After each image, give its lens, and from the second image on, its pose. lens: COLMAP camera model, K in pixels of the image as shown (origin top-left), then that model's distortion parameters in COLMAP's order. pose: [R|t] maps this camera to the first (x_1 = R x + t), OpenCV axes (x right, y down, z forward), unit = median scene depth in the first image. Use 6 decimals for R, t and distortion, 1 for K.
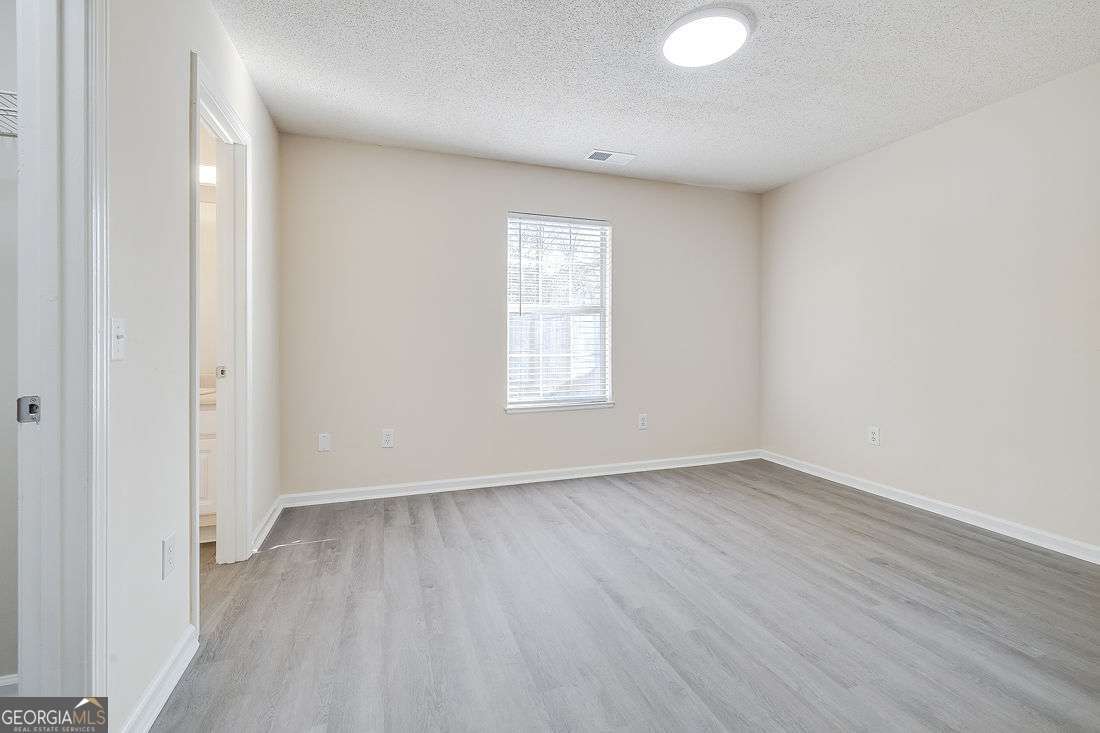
lens RADIAL K [[495.5, 0, 551.1], [0, 495.5, 340.0], [0, 0, 1]] dist [-0.000310, -0.000153]
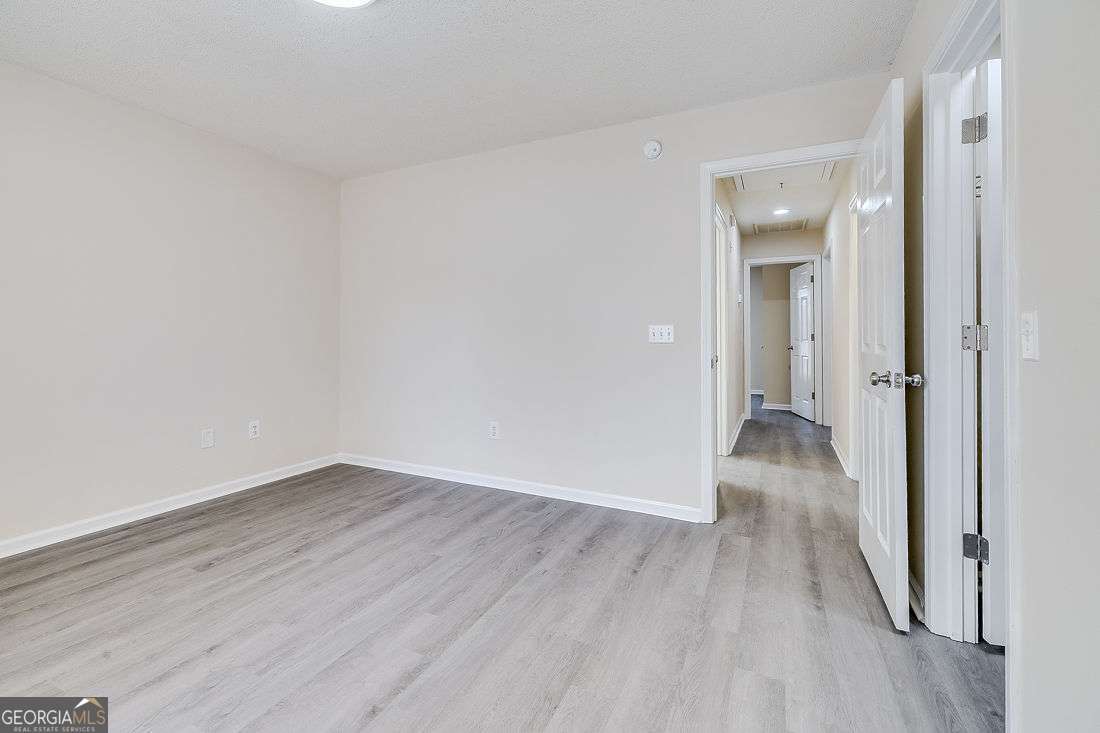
lens RADIAL K [[467.0, 0, 550.0], [0, 467.0, 366.5], [0, 0, 1]] dist [-0.001015, -0.000292]
pose [[-0.708494, -0.048038, 0.704079, -0.474310], [-0.001860, 0.997804, 0.066207, -0.003631], [-0.705714, 0.045597, -0.707028, 1.256280]]
